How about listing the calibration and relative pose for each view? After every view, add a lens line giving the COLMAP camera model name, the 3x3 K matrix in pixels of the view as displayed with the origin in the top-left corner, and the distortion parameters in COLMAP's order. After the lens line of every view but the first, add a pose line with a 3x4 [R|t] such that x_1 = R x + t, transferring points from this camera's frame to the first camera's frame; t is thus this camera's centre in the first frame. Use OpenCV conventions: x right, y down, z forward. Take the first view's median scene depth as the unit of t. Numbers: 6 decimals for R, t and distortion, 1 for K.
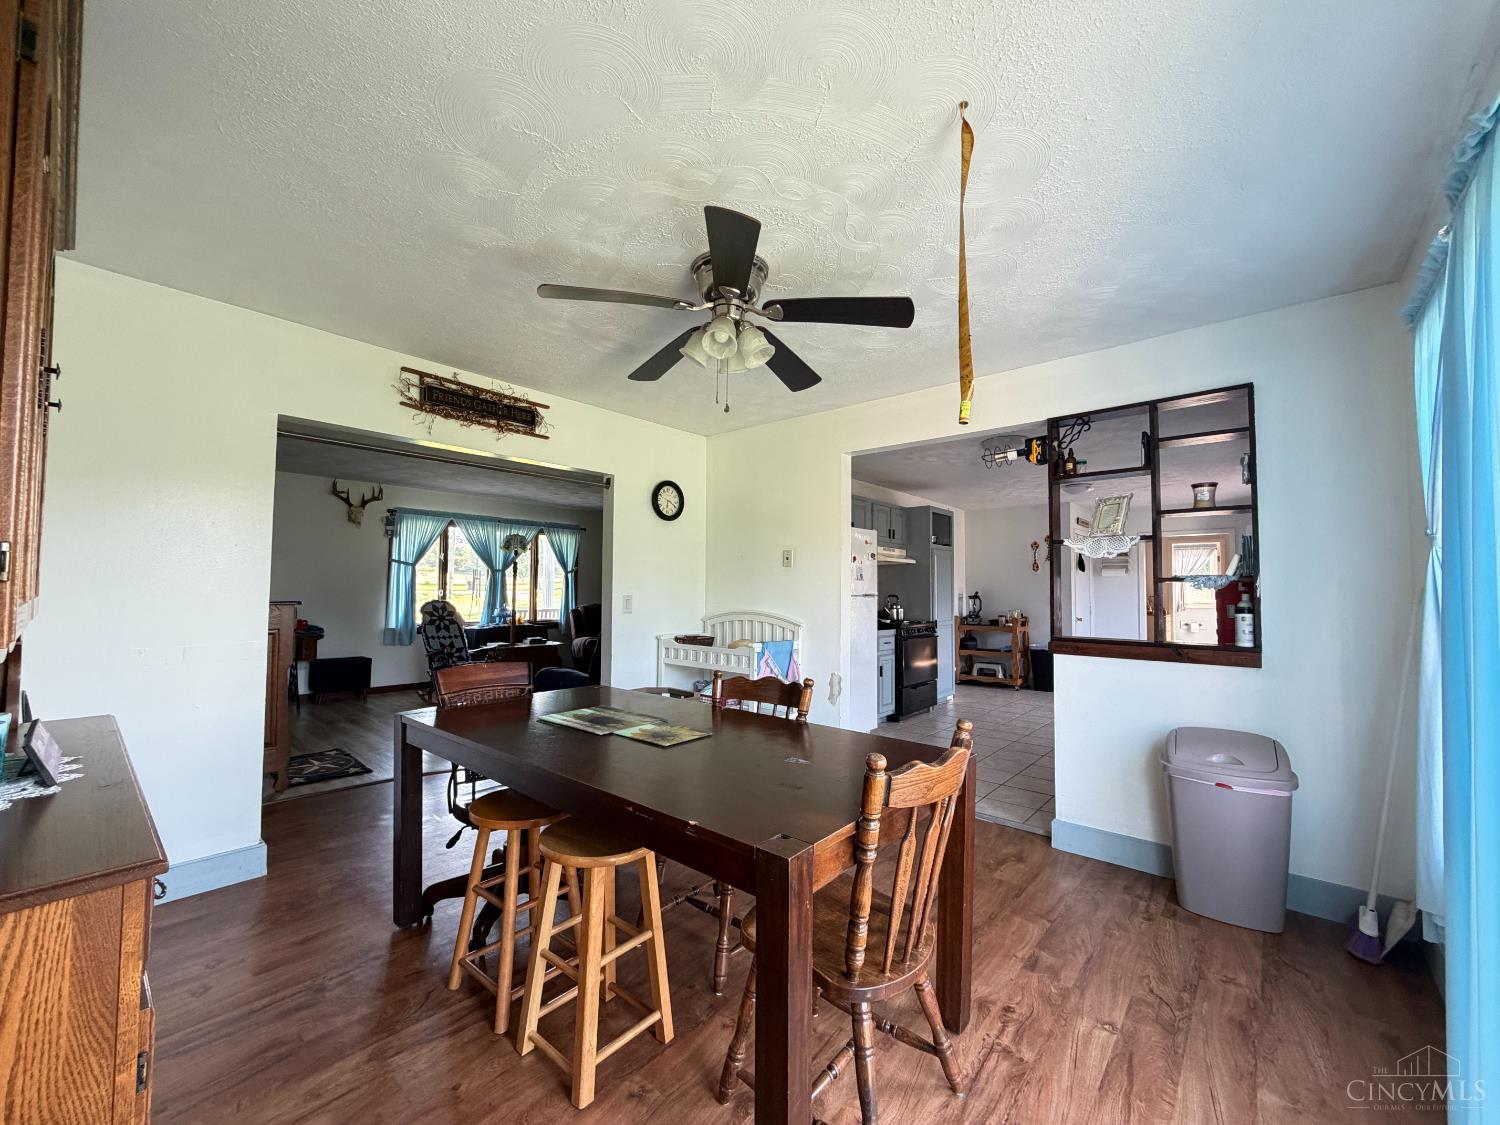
lens RADIAL K [[600.9, 0, 750.0], [0, 600.9, 562.5], [0, 0, 1]] dist [-0.000255, 0.000011]
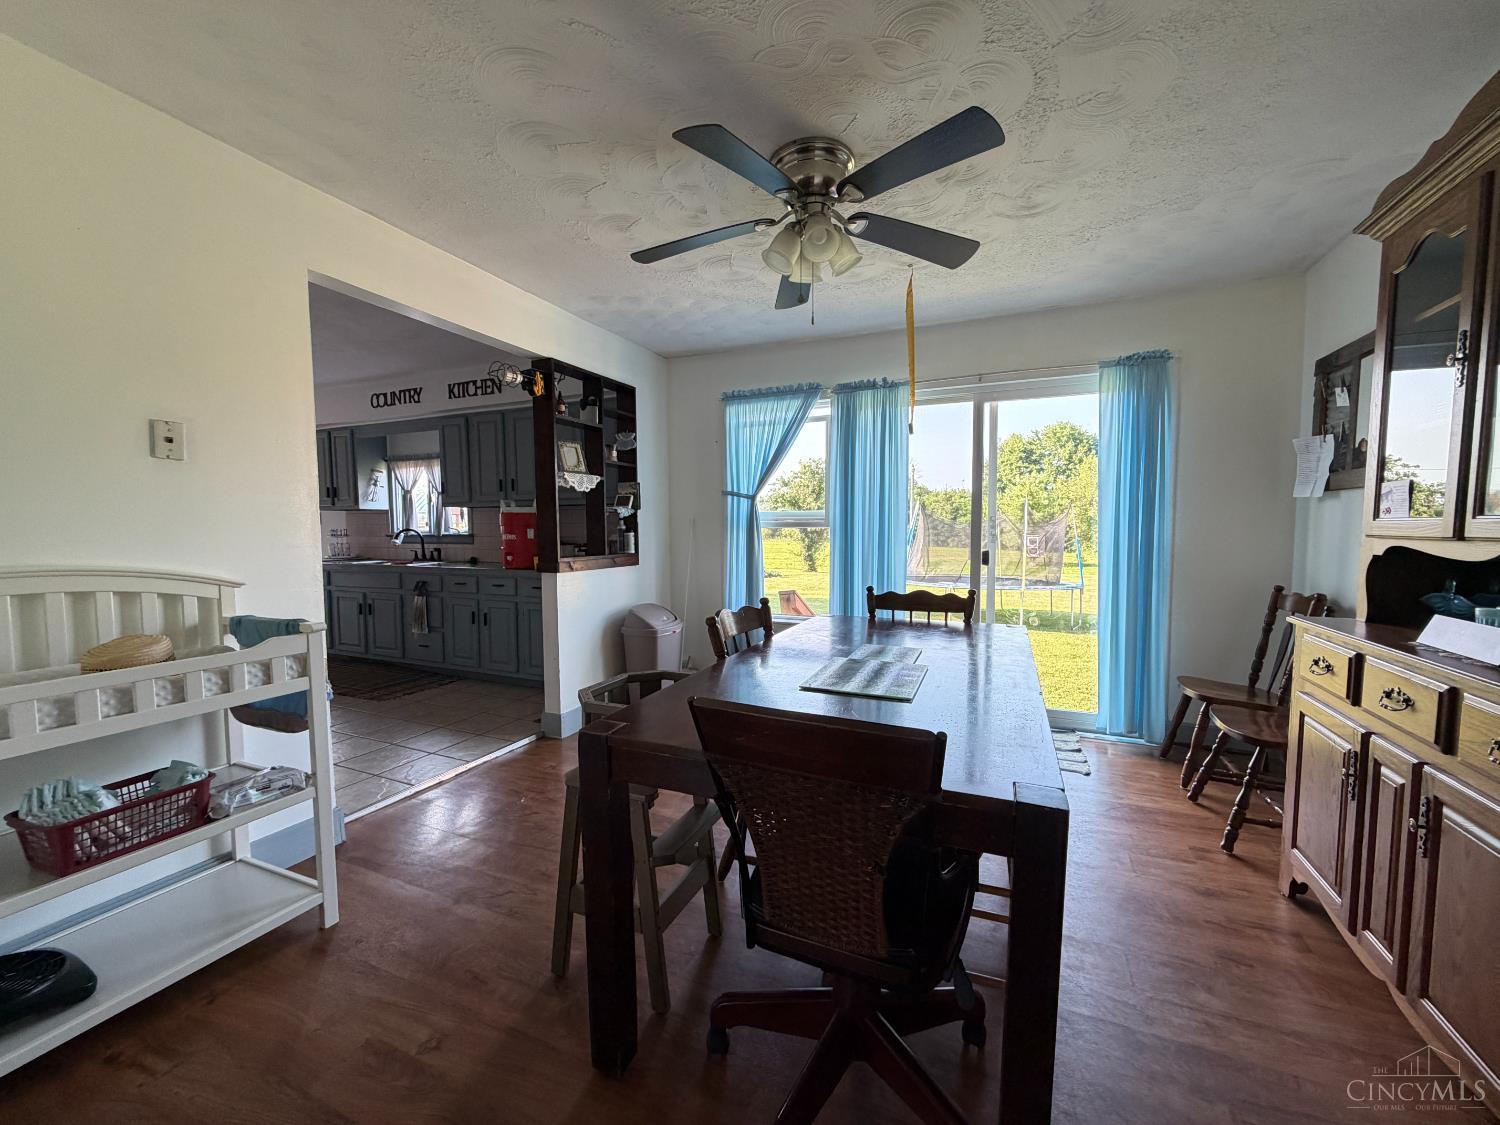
lens RADIAL K [[600.9, 0, 750.0], [0, 600.9, 562.5], [0, 0, 1]] dist [-0.000255, 0.000011]
pose [[-0.301028, -0.062722, 0.951550, -0.674828], [-0.043465, 0.997700, 0.052014, 0.057368], [-0.952624, -0.025701, -0.303062, 0.997878]]
